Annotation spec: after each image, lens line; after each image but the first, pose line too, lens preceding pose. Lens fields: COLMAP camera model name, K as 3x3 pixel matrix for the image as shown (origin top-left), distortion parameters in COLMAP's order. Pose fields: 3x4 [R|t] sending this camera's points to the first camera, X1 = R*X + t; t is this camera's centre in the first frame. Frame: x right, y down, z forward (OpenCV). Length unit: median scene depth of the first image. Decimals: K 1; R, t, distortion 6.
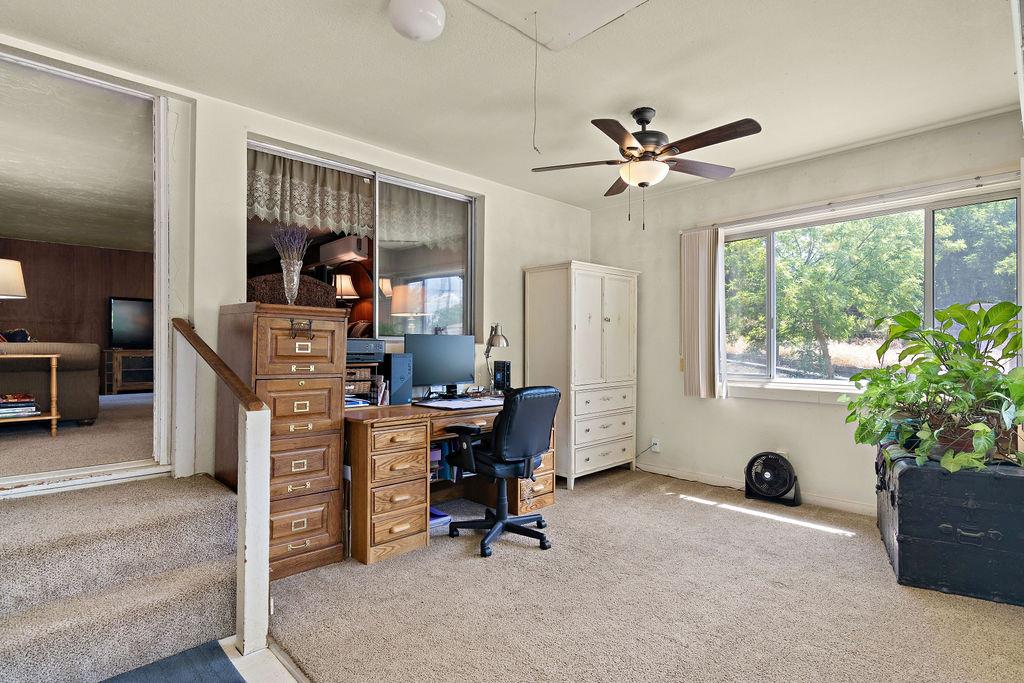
lens RADIAL K [[525.2, 0, 506.0], [0, 525.2, 342.2], [0, 0, 1]] dist [0.000244, 0.002291]
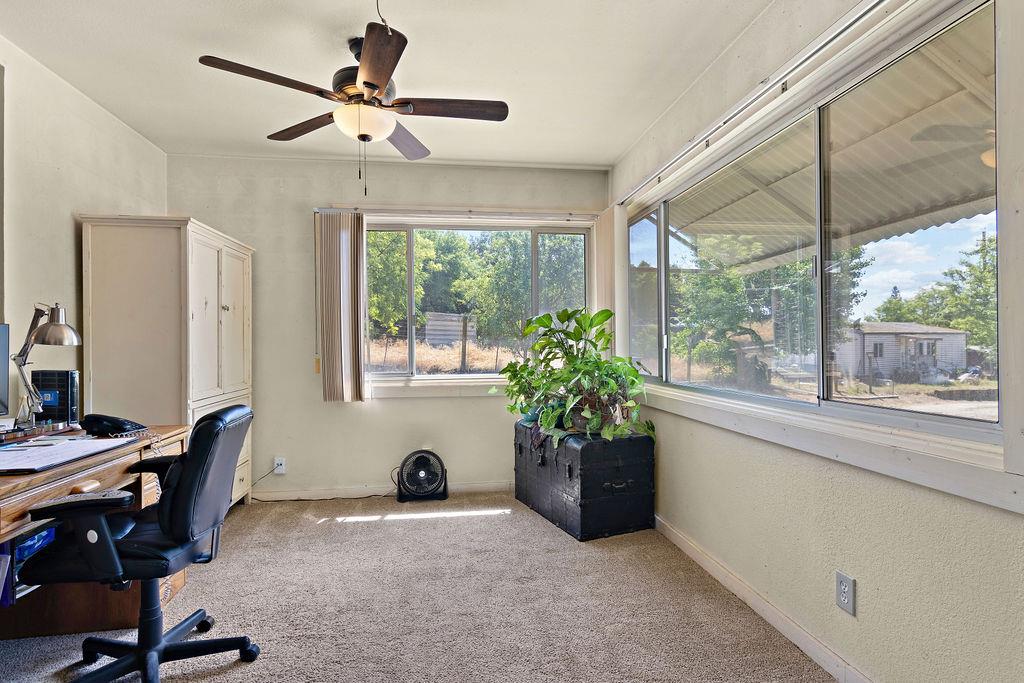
lens RADIAL K [[525.2, 0, 512.0], [0, 525.2, 343.9], [0, 0, 1]] dist [0.000244, 0.002291]
pose [[0.583105, -0.003329, 0.812390, -0.207786], [0.000319, 0.999992, 0.003869, 0.005417], [-0.812397, -0.001996, 0.583102, 0.295038]]
